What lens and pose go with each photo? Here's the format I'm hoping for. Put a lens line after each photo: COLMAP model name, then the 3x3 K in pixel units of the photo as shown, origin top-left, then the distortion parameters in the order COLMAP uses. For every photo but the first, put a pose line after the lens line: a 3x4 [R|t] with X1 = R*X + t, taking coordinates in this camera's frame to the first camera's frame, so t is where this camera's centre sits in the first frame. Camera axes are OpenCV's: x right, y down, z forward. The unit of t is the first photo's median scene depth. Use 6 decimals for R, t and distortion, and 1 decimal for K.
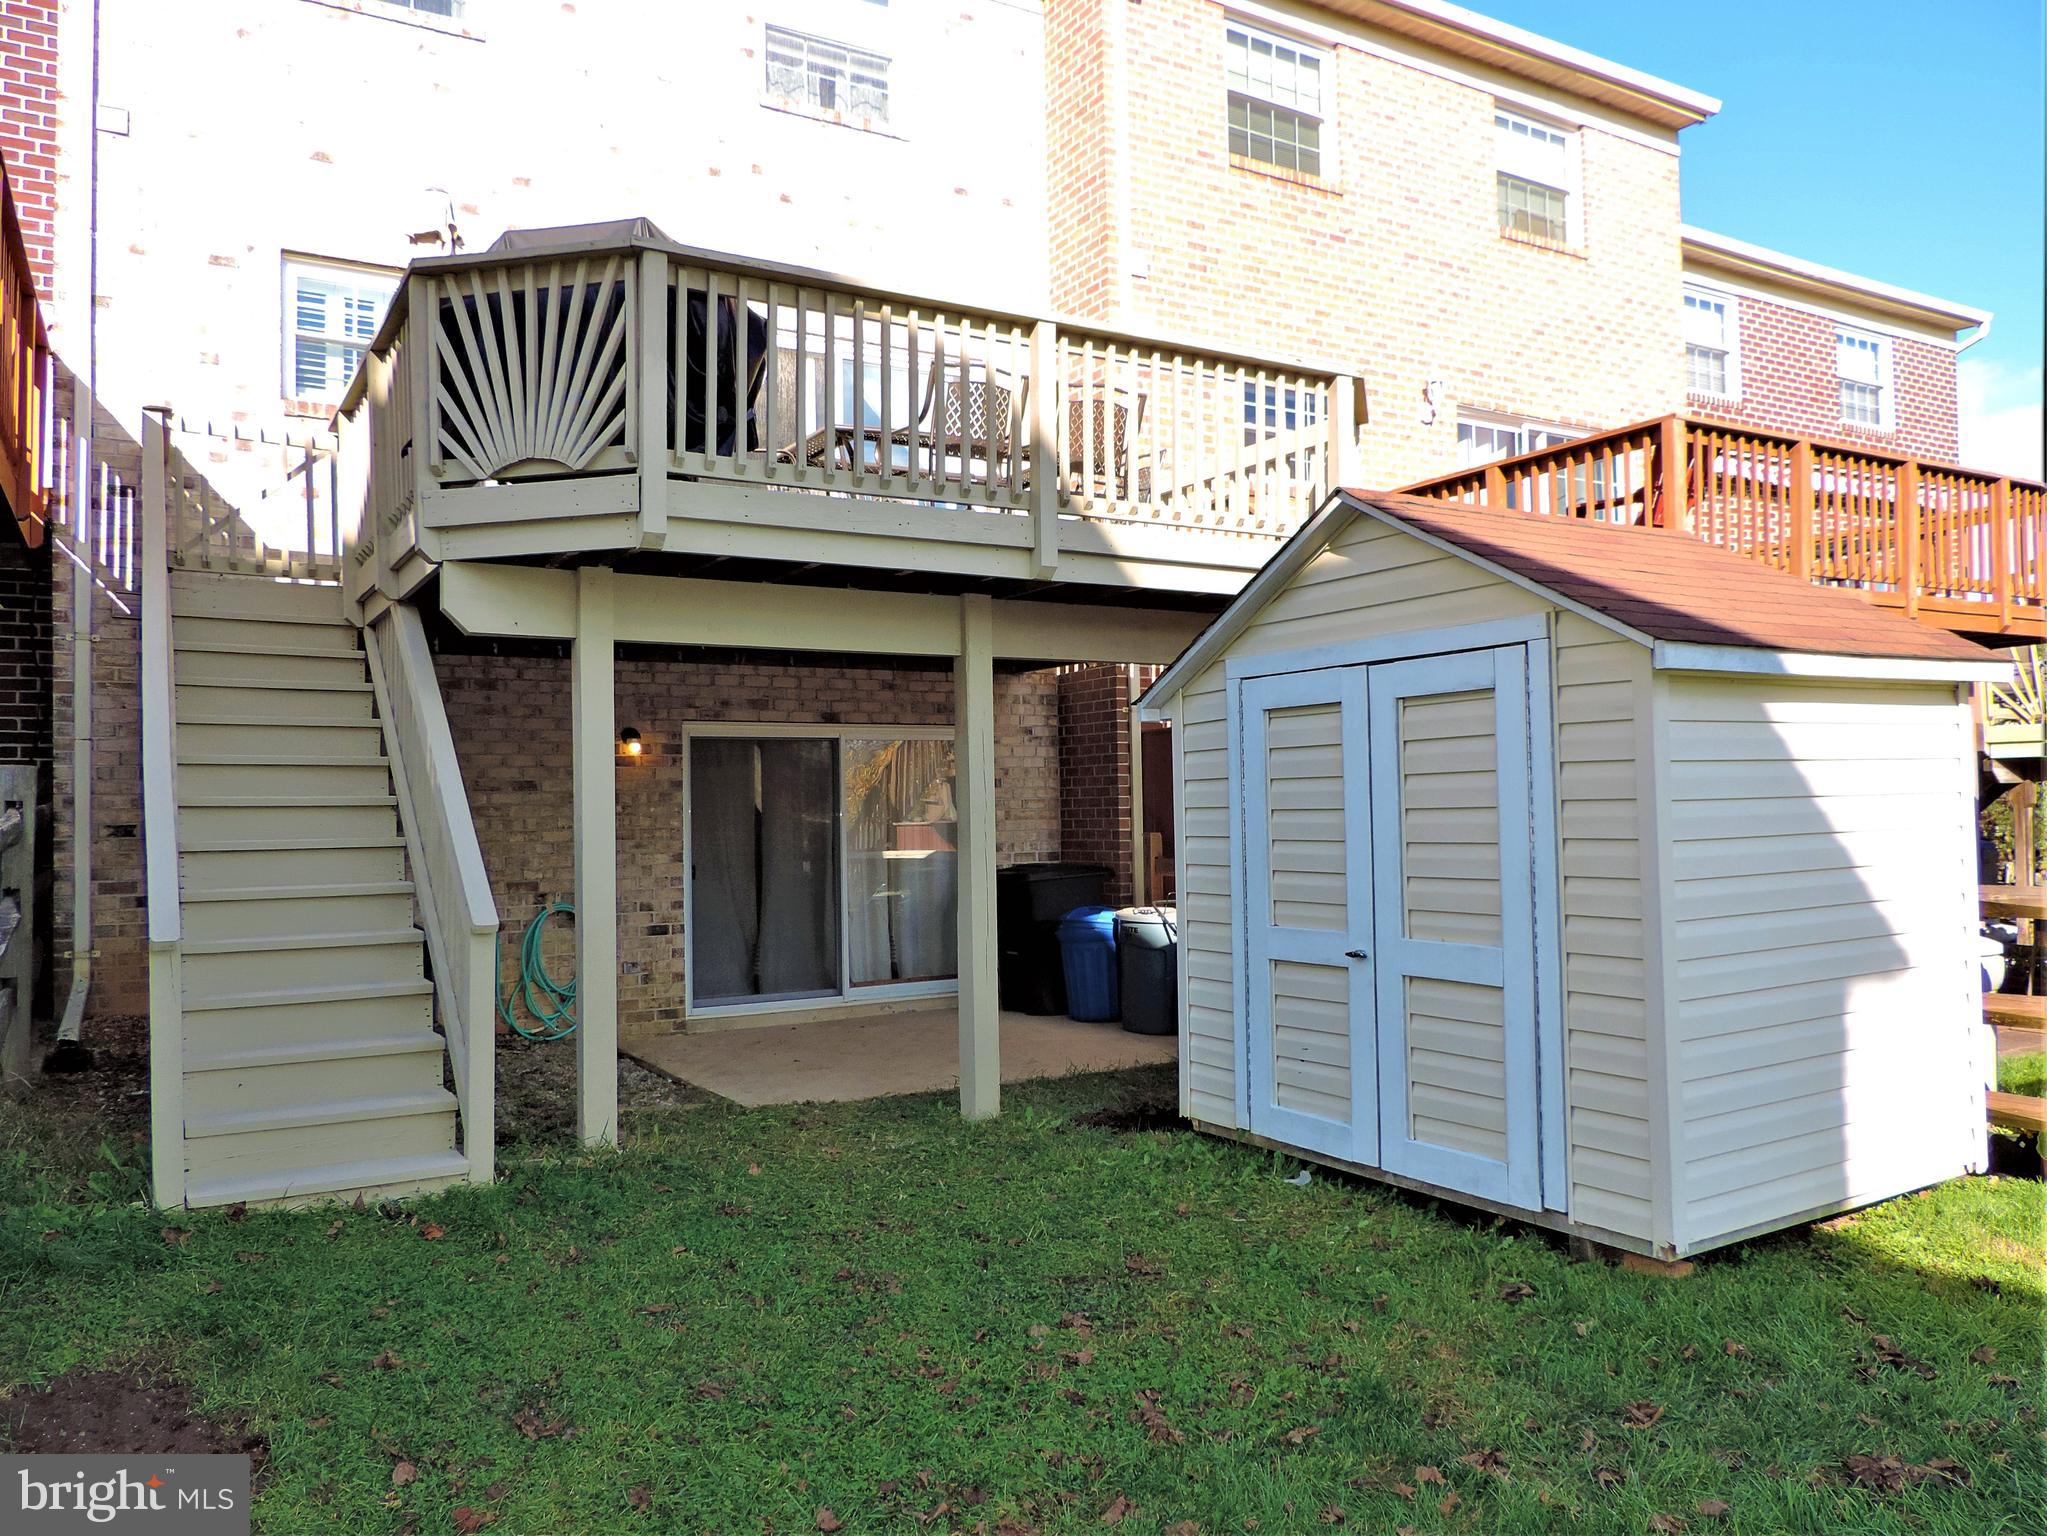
lens RADIAL K [[1511.5, 0, 1023.5], [0, 1511.5, 768.0], [0, 0, 1]] dist [-0.006244, -0.011563]
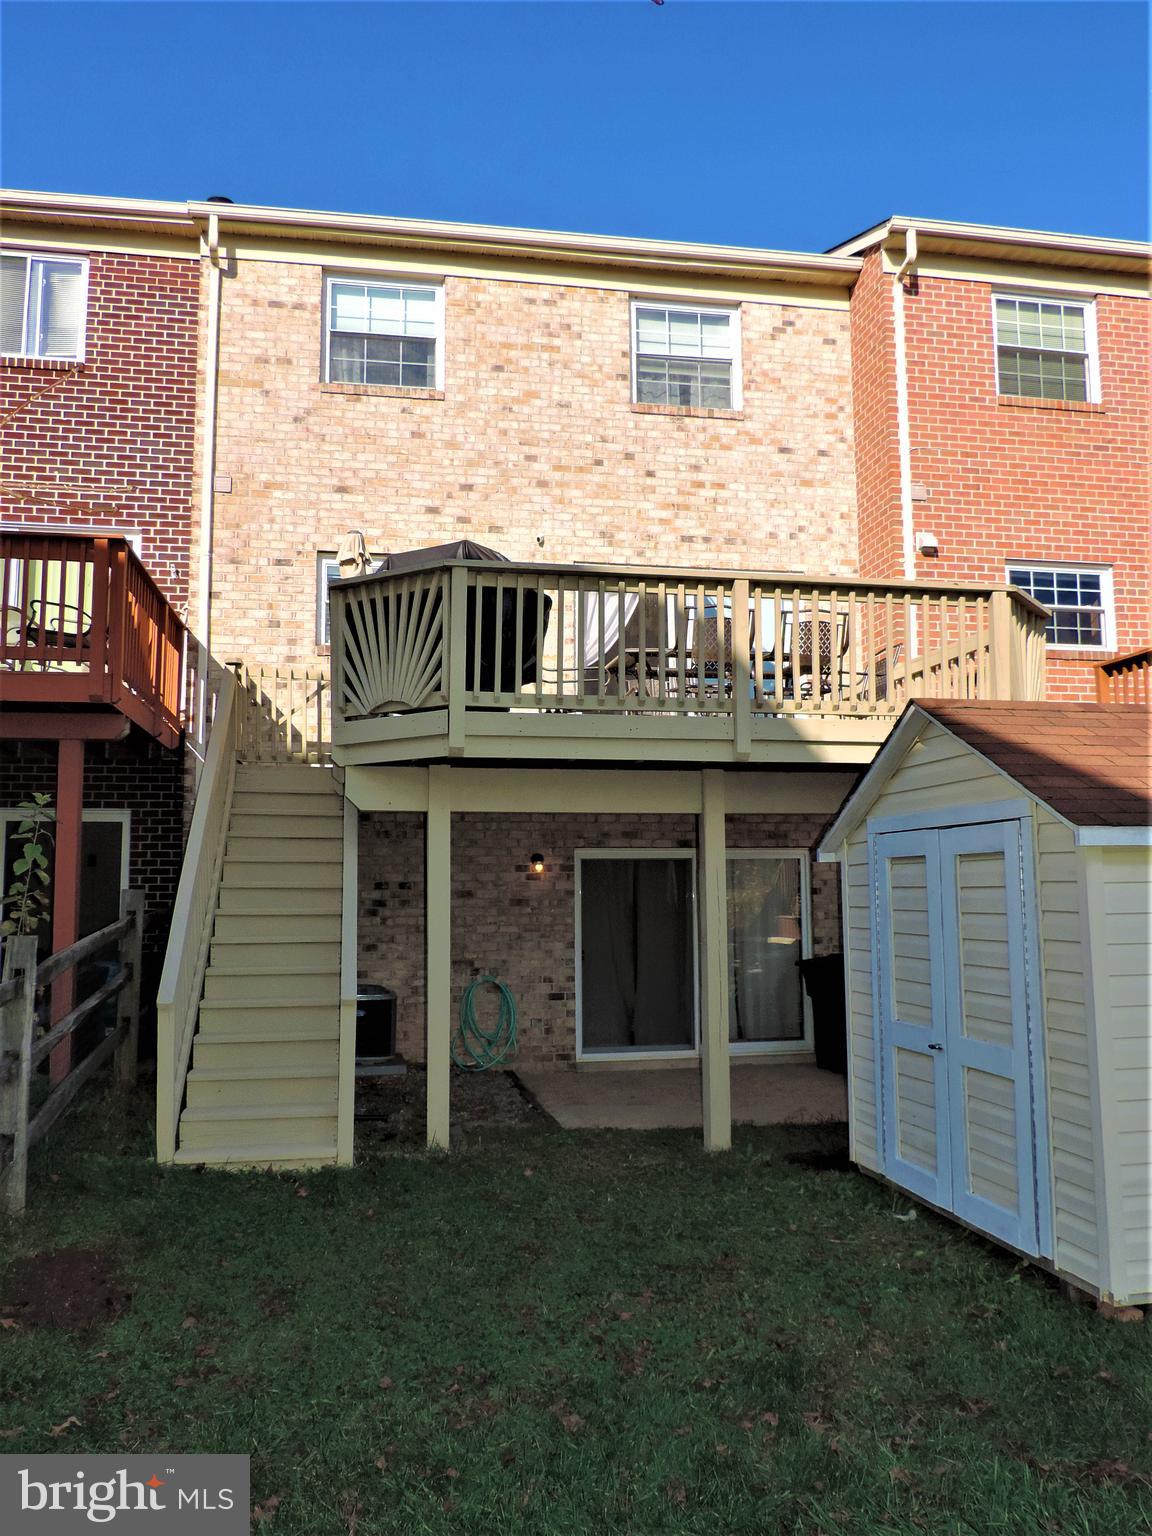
lens RADIAL K [[1219.3, 0, 576.0], [0, 1219.3, 768.0], [0, 0, 1]] dist [-0.012130, -0.003058]
pose [[0.937329, -0.024403, -0.347590, 0.258098], [0.000757, 0.997685, -0.068004, -0.041496], [0.348445, 0.063479, 0.935177, -0.106492]]
